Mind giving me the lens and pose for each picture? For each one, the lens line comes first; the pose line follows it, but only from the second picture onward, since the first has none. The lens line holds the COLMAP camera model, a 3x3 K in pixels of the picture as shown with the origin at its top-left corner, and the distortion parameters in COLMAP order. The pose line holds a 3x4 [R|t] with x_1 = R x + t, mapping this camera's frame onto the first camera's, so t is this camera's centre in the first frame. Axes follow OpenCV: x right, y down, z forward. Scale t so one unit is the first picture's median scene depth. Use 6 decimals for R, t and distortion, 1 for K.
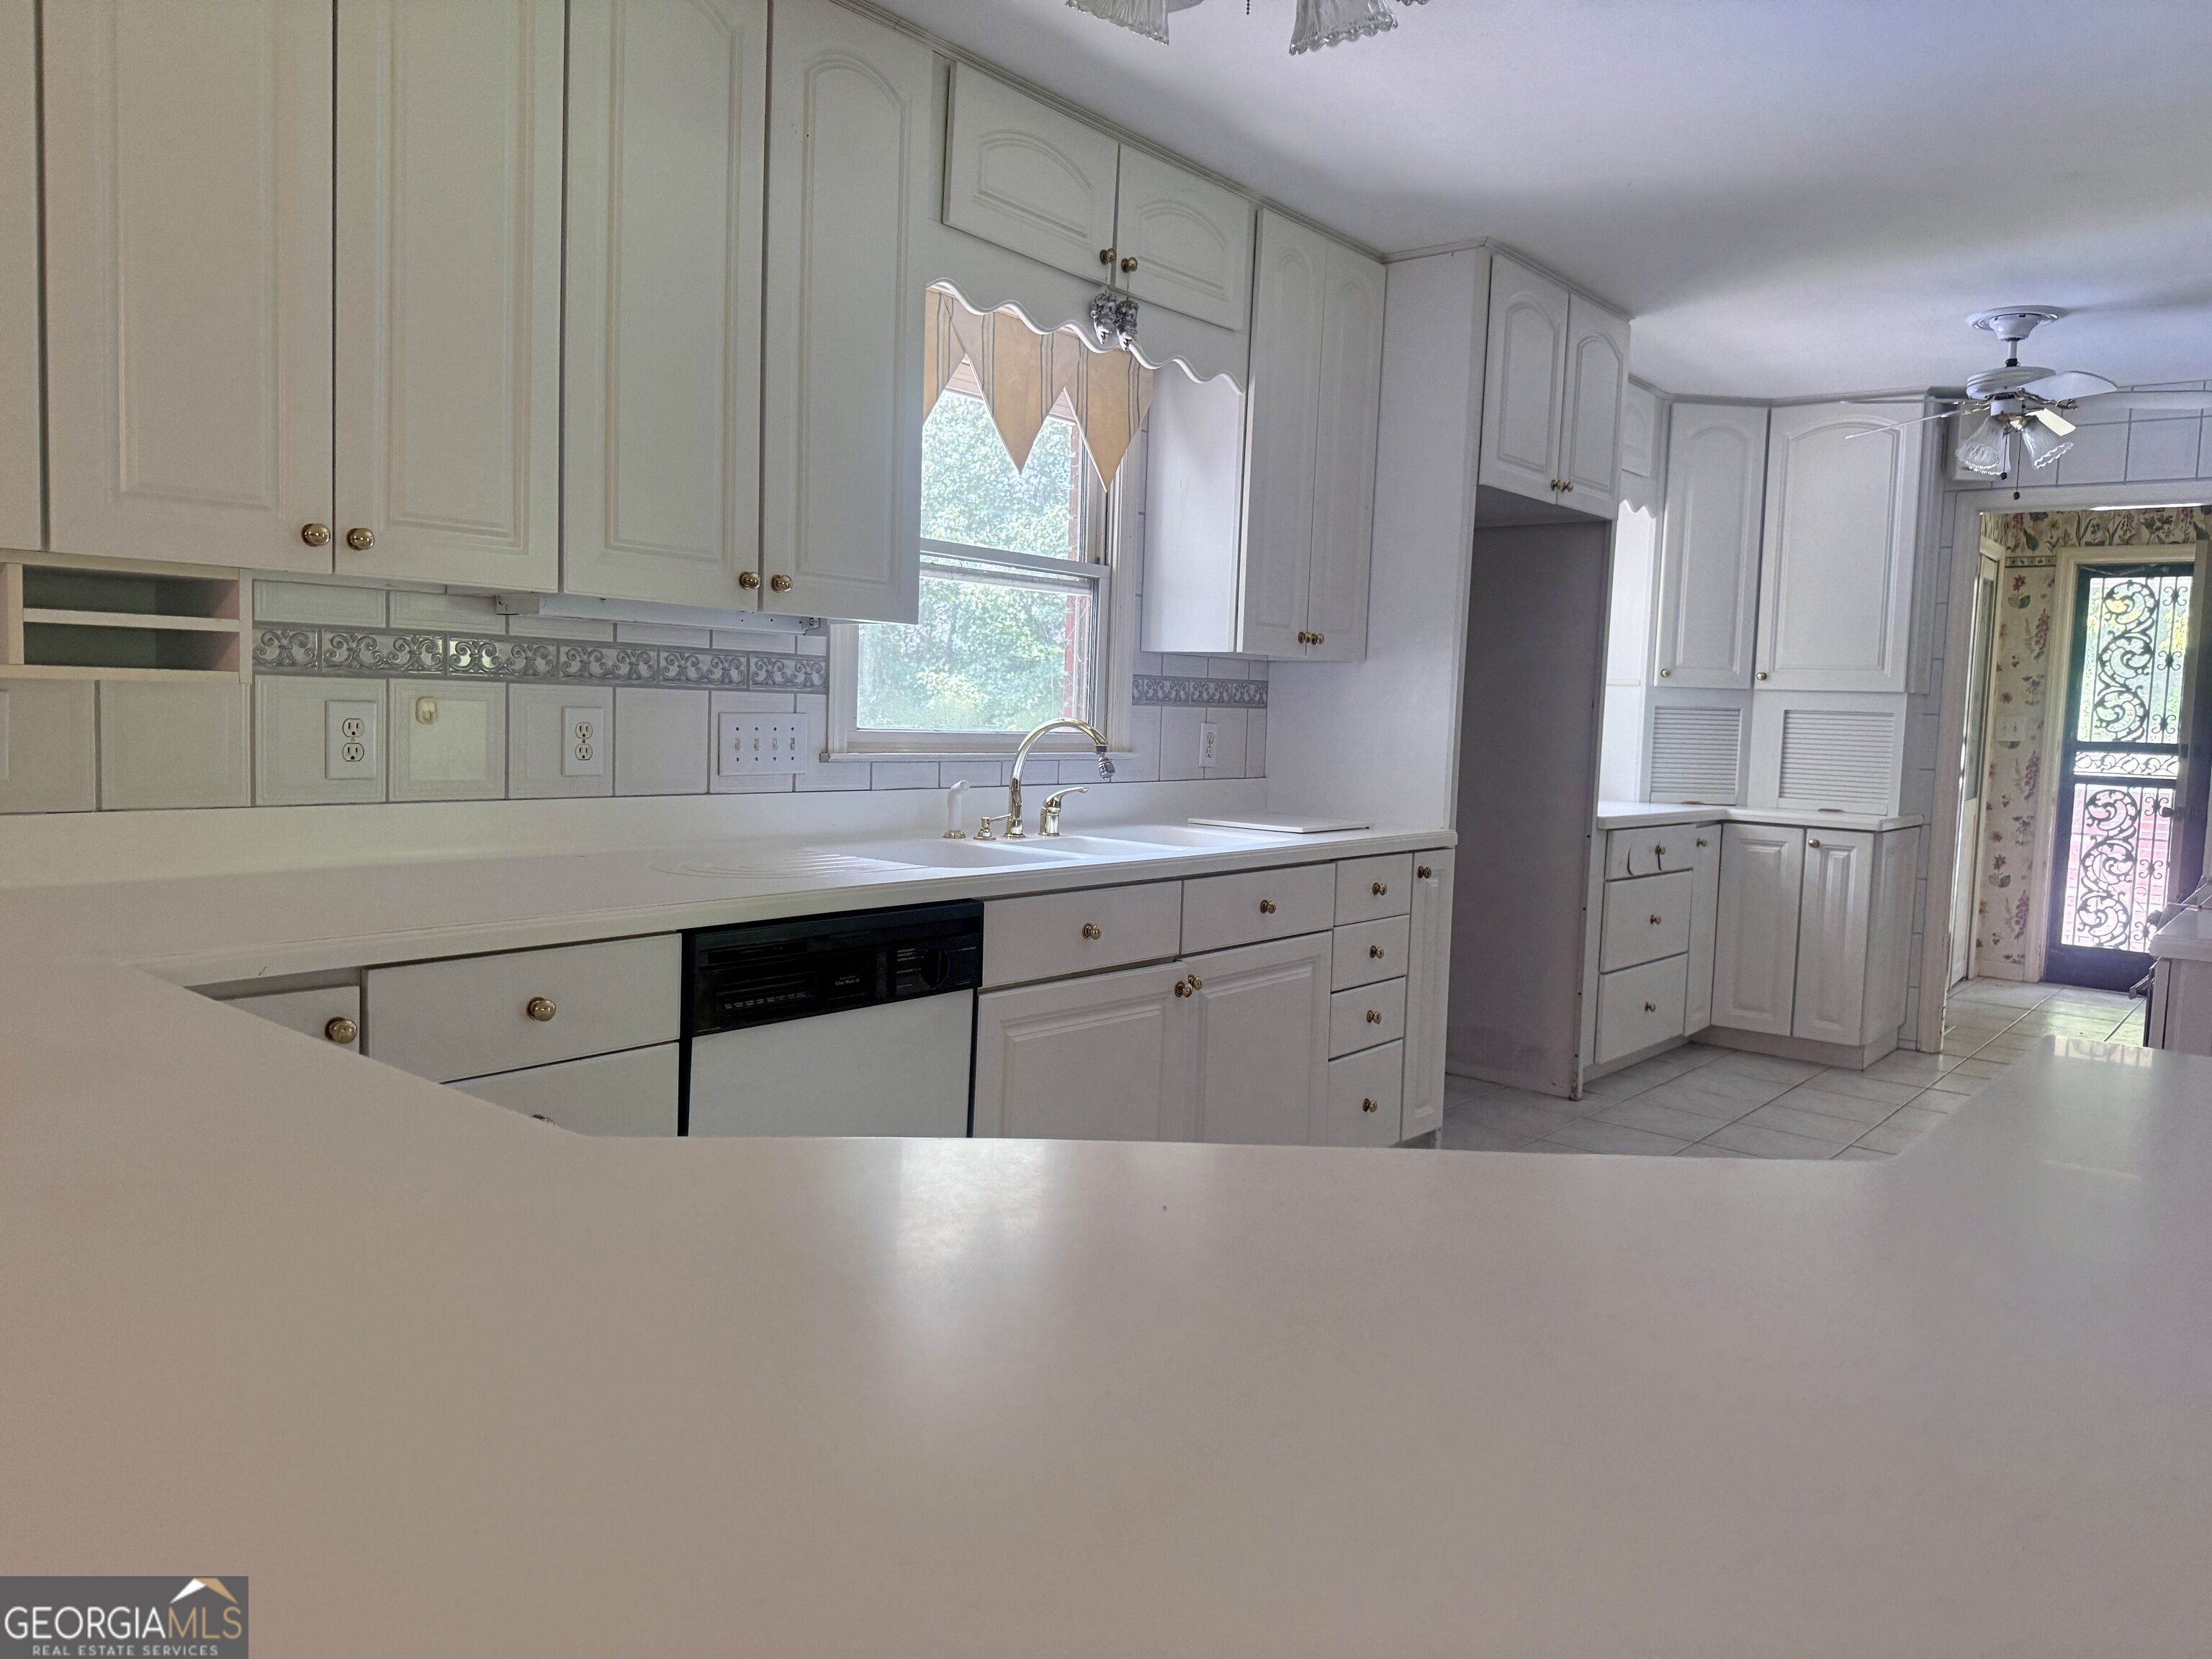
lens RADIAL K [[1543.1, 0, 1094.8], [0, 1543.1, 826.0], [0, 0, 1]] dist [0.067420, -0.094839]
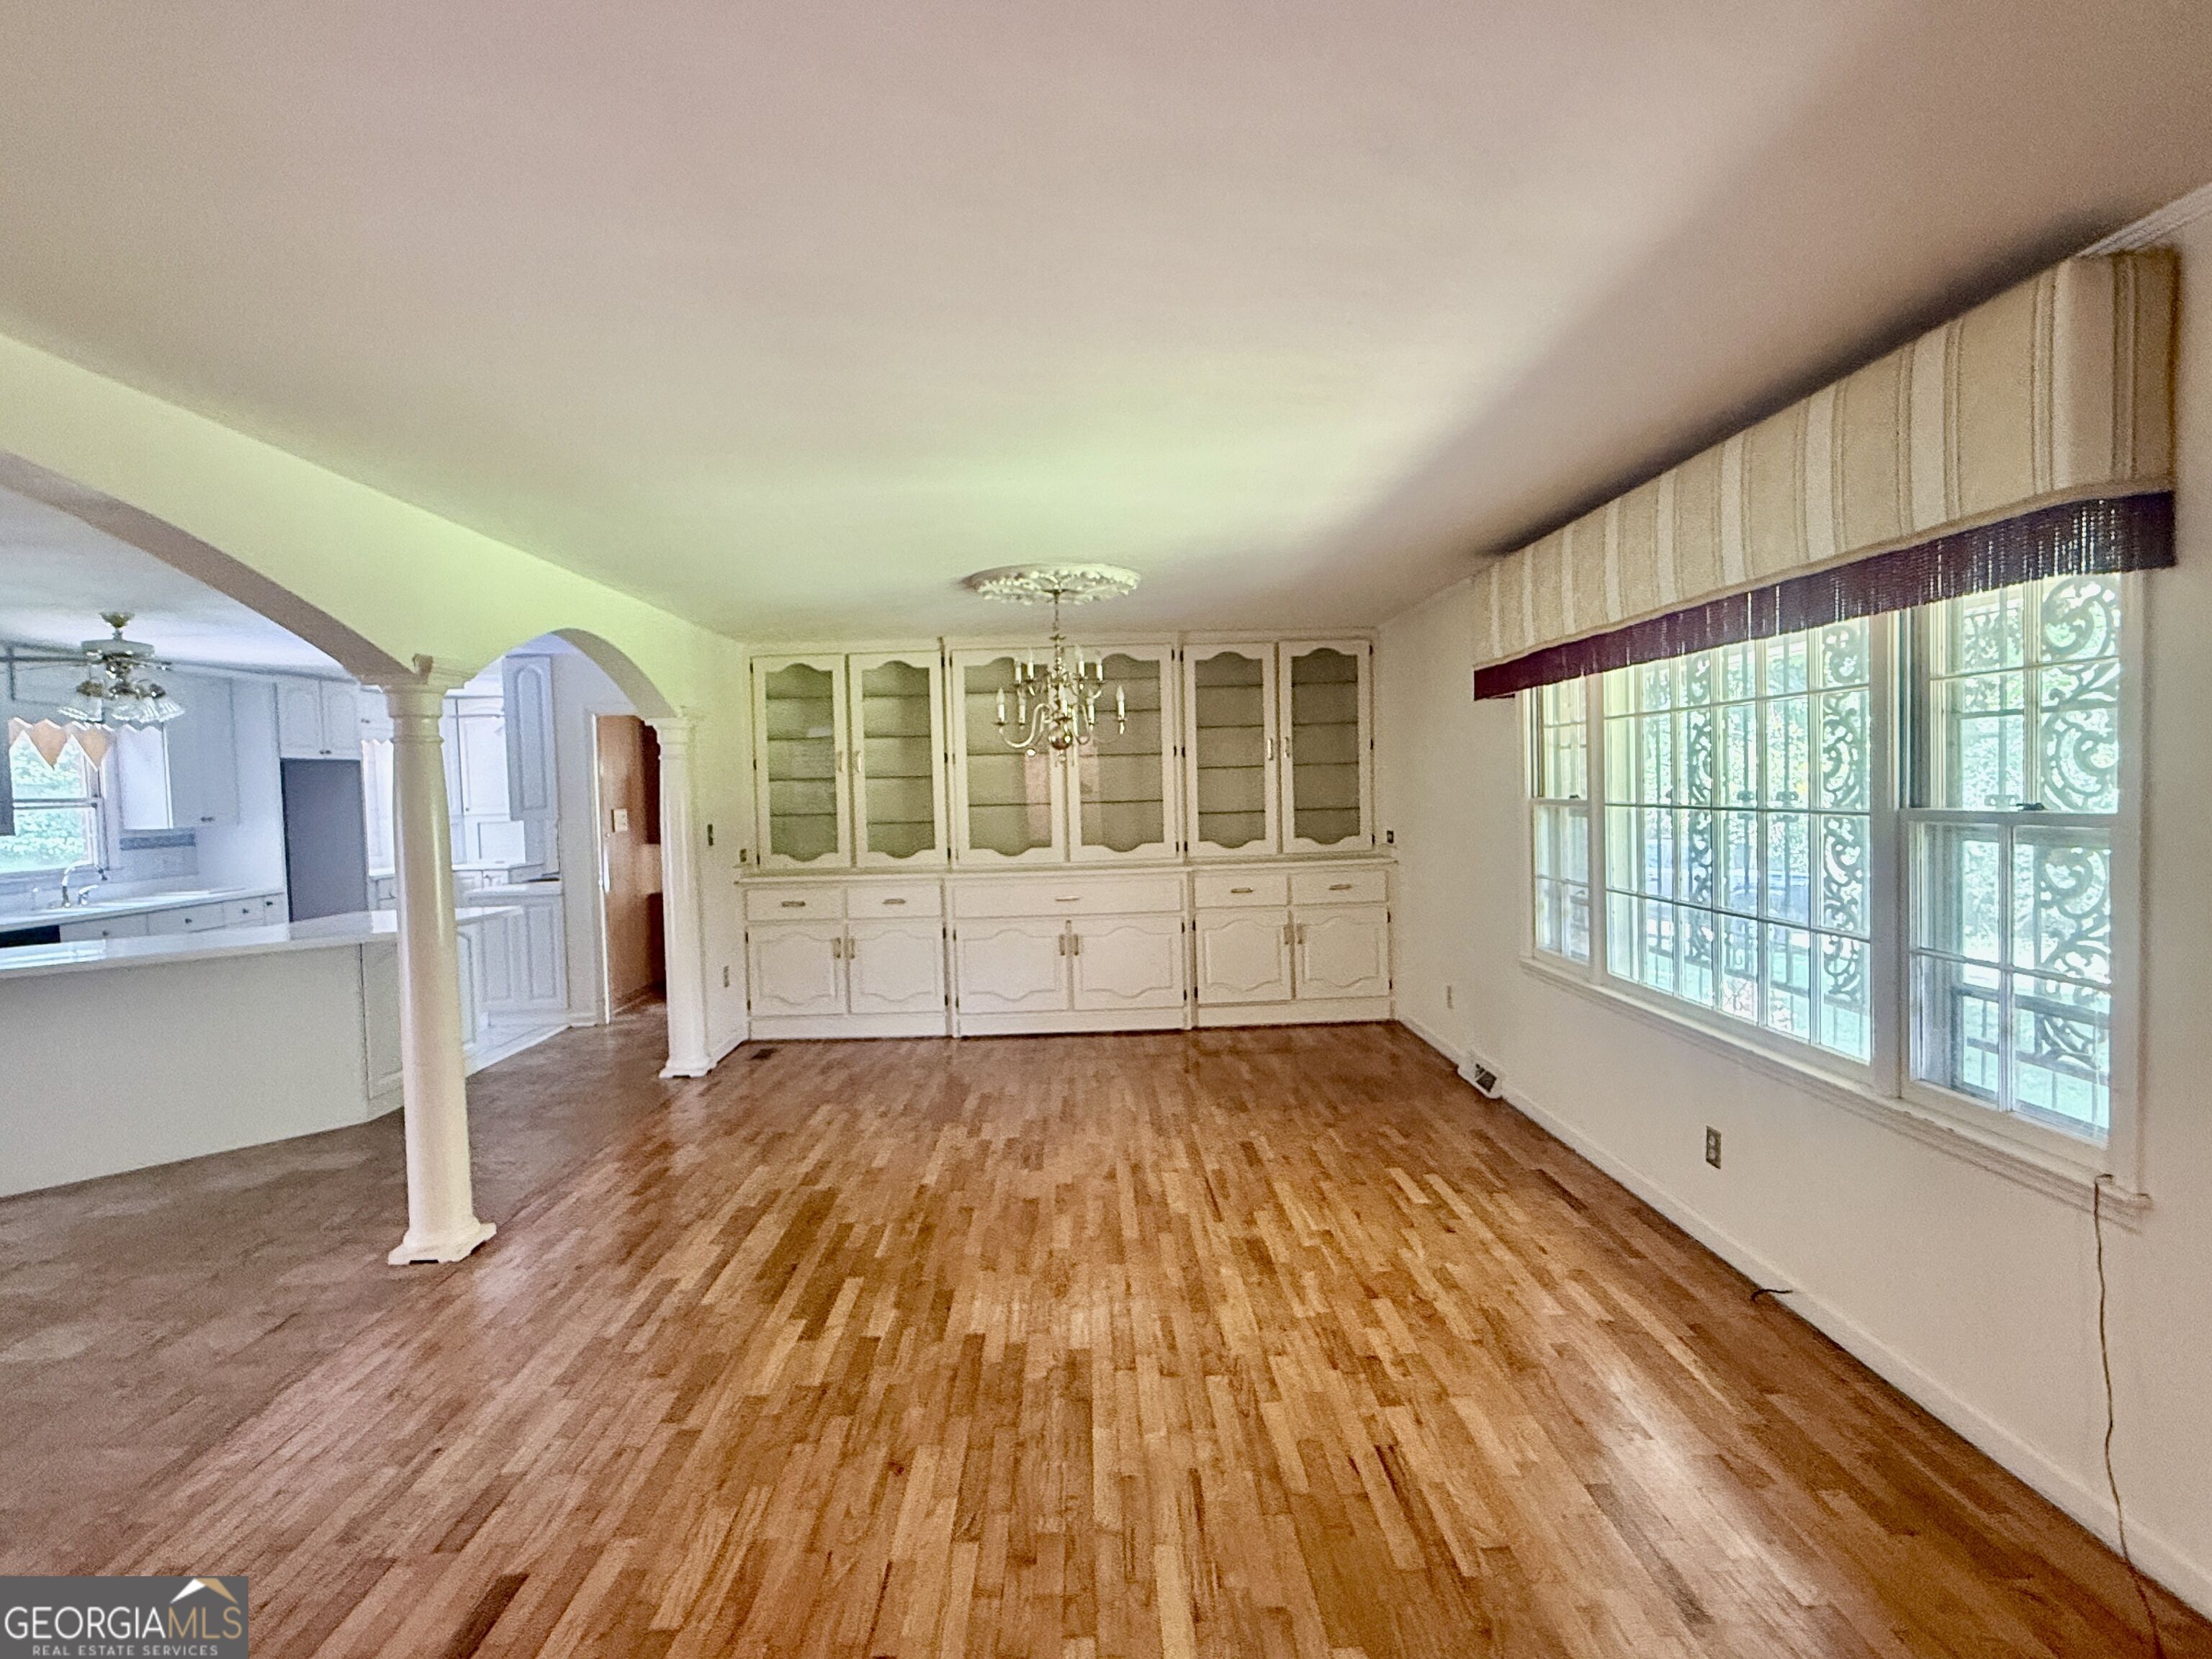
lens RADIAL K [[1163.9, 0, 1104.0], [0, 1163.9, 834.7], [0, 0, 1]] dist [-0.002733, 0.003419]
pose [[0.754413, -0.085044, 0.650867, 0.001231], [0.104733, 0.994464, 0.008545, 0.042748], [-0.647990, 0.061721, 0.759144, -1.391699]]
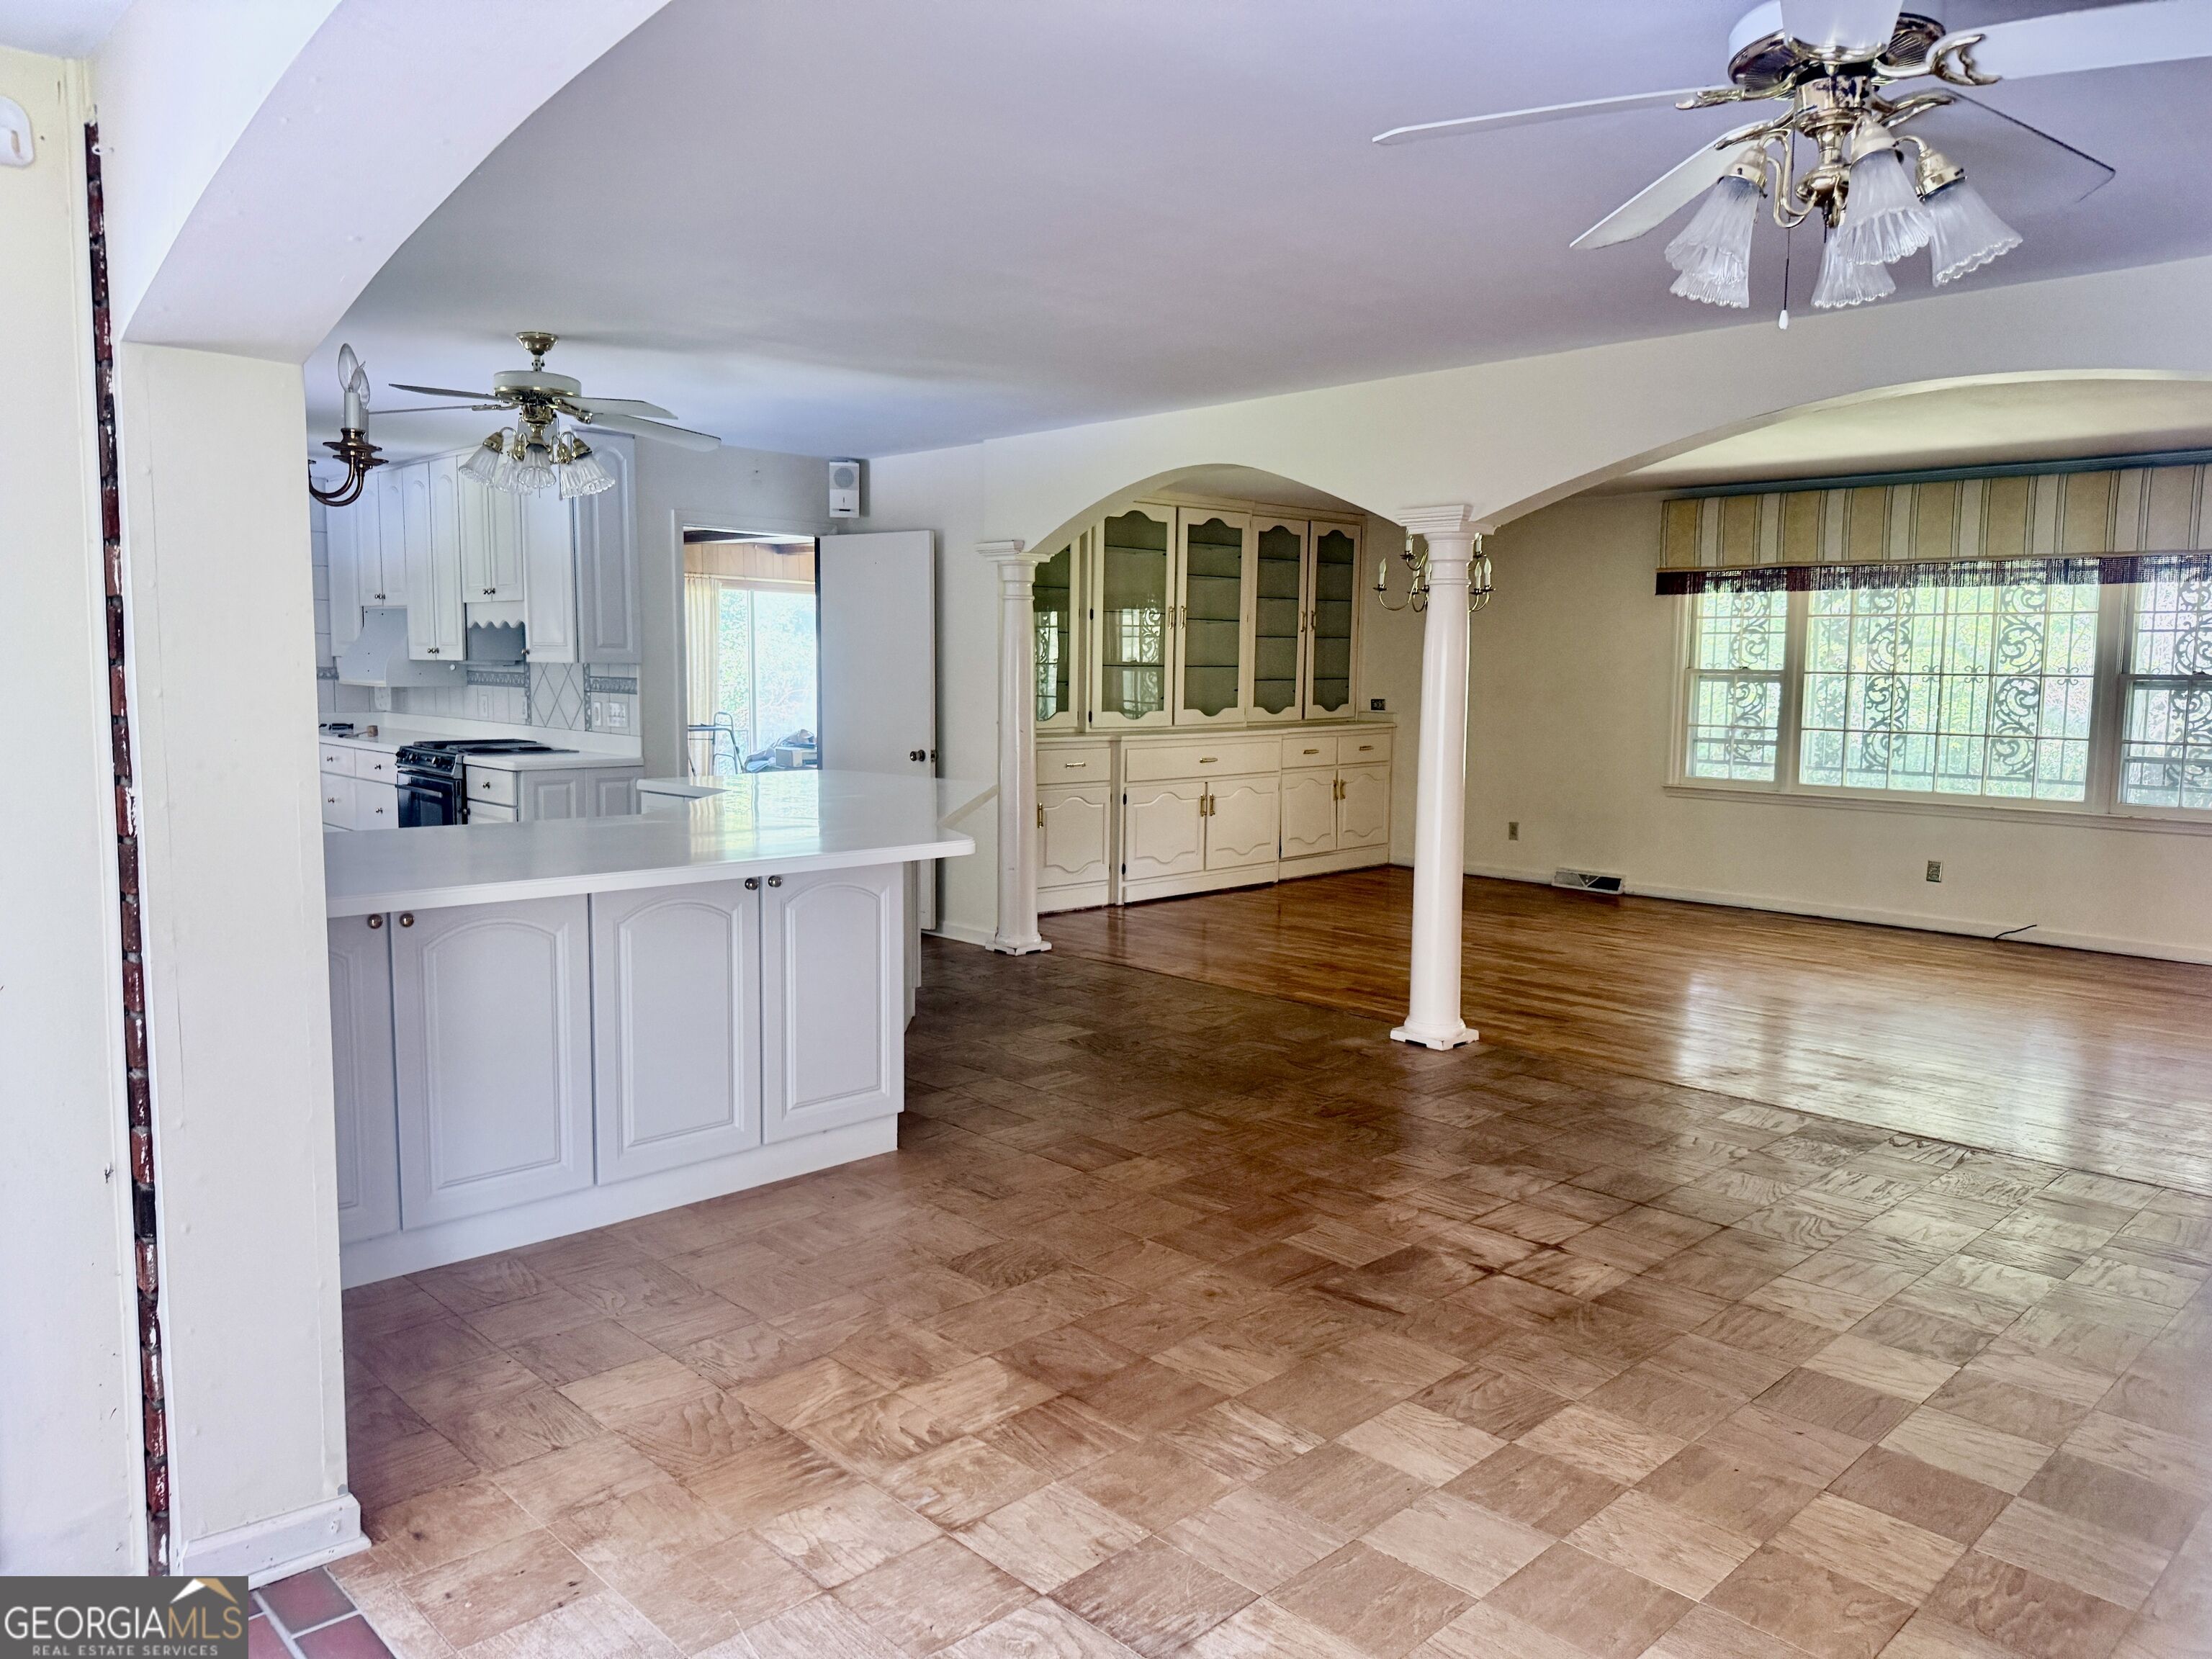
lens RADIAL K [[1543.1, 0, 1129.4], [0, 1543.1, 825.4], [0, 0, 1]] dist [0.067420, -0.094839]
pose [[0.100800, -0.139485, 0.985080, -1.179693], [0.068956, 0.988722, 0.132945, -0.067493], [-0.992514, 0.054527, 0.109282, -0.219055]]
